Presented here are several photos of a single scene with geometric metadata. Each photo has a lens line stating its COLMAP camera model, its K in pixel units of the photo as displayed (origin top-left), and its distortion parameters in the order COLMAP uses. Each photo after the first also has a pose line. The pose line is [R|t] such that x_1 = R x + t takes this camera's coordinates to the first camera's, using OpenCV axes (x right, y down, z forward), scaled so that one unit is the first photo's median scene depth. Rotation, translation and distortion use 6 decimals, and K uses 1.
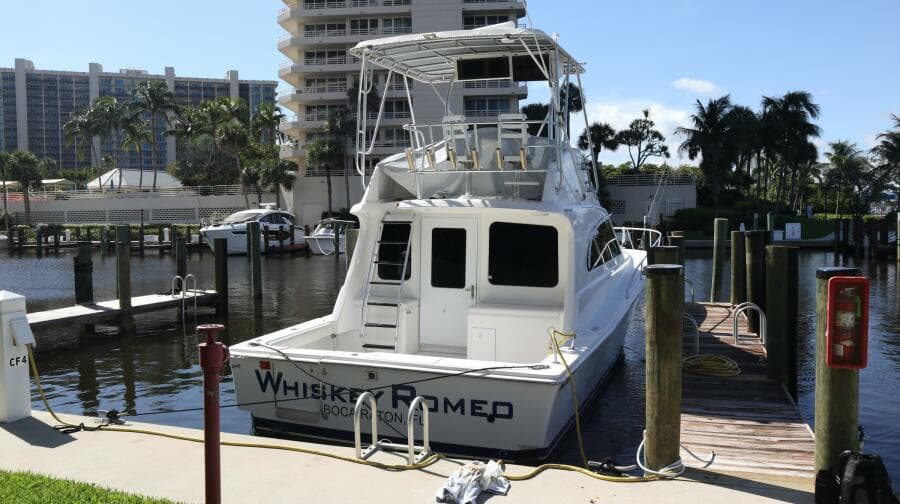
lens RADIAL K [[712.7, 0, 450.0], [0, 712.7, 252.0], [0, 0, 1]] dist [-0.078464, 0.092733]
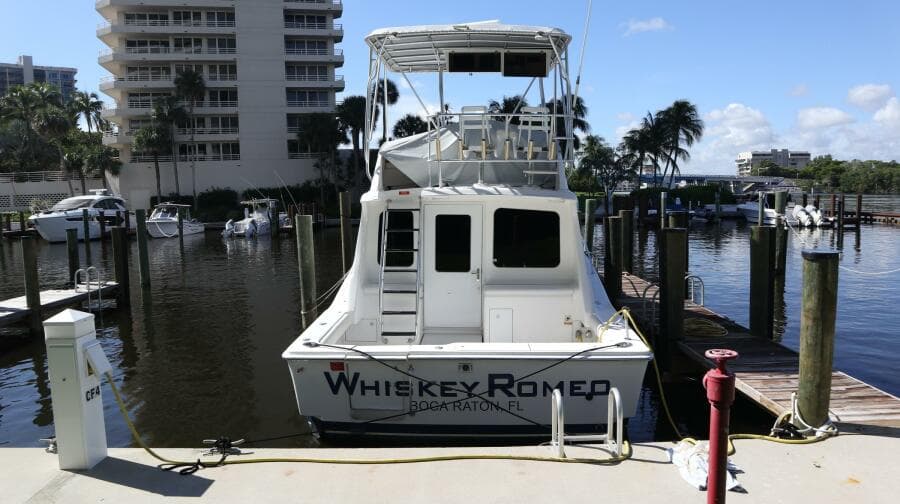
lens RADIAL K [[621.5, 0, 450.0], [0, 621.5, 252.0], [0, 0, 1]] dist [-0.105674, 0.058653]
pose [[0.948941, -0.040389, 0.312857, -0.292743], [0.027898, 0.998629, 0.044302, -0.019601], [-0.314217, -0.033312, 0.948766, 0.139421]]
